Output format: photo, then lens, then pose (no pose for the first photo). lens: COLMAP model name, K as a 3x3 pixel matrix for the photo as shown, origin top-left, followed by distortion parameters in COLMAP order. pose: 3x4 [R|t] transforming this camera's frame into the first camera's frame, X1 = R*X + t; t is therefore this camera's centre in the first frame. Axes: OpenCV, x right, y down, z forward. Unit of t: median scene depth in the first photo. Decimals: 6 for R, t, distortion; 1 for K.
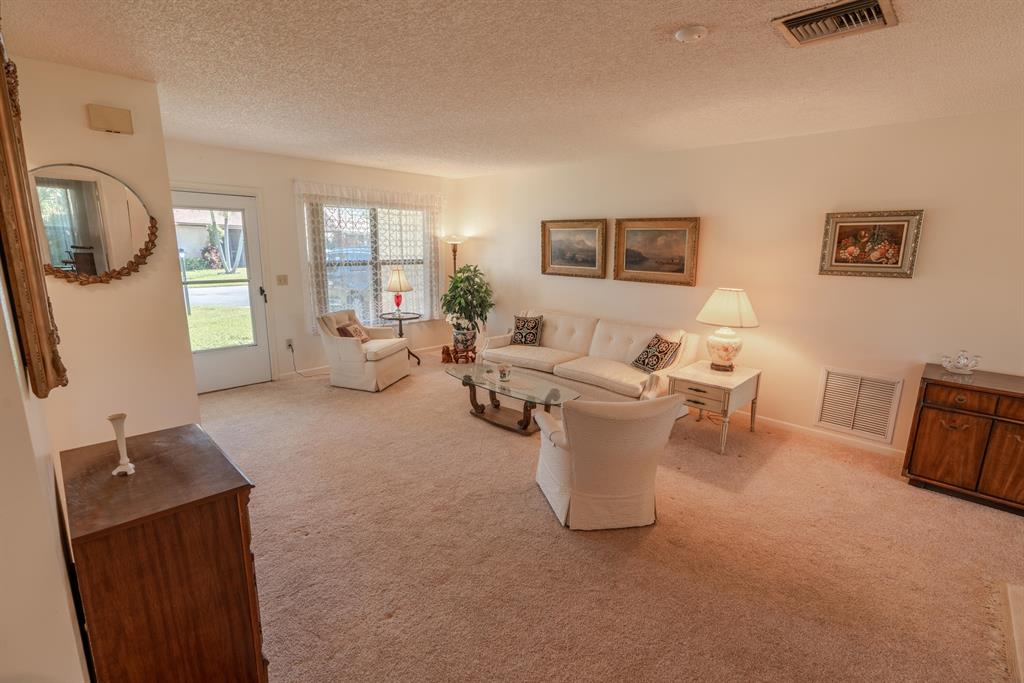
lens RADIAL K [[462.2, 0, 515.9], [0, 462.2, 340.6], [0, 0, 1]] dist [-0.010607, 0.004252]
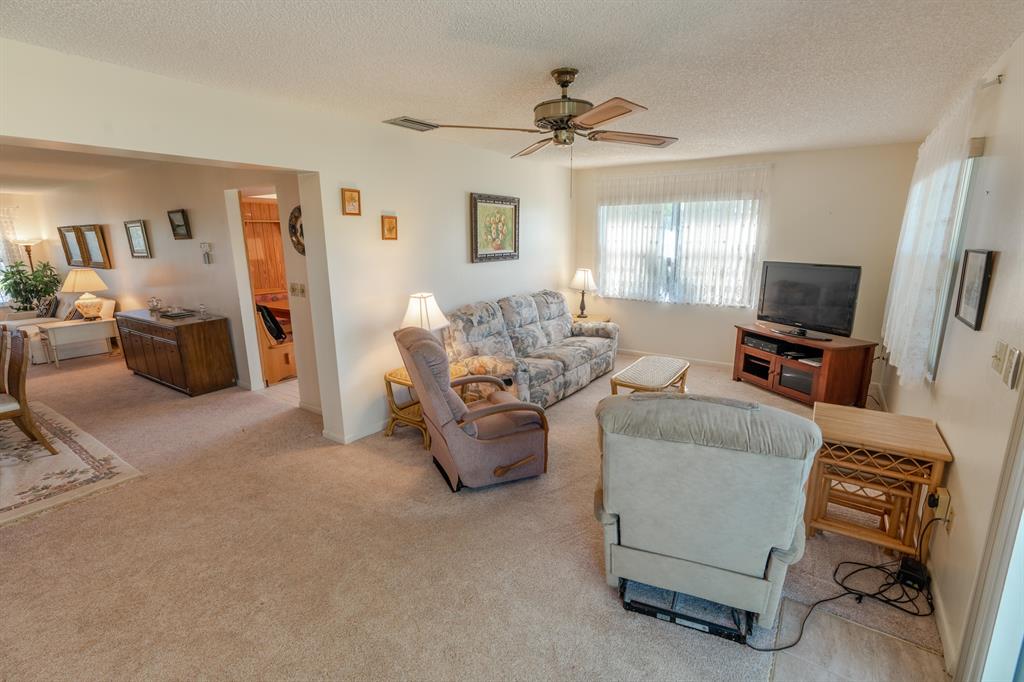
lens RADIAL K [[462.2, 0, 515.9], [0, 462.2, 340.1], [0, 0, 1]] dist [-0.010607, 0.004252]
pose [[0.985638, -0.062552, 0.156860, 1.284684], [0.060814, 0.998023, 0.015856, 0.151290], [-0.157541, -0.006089, 0.987494, -0.624158]]
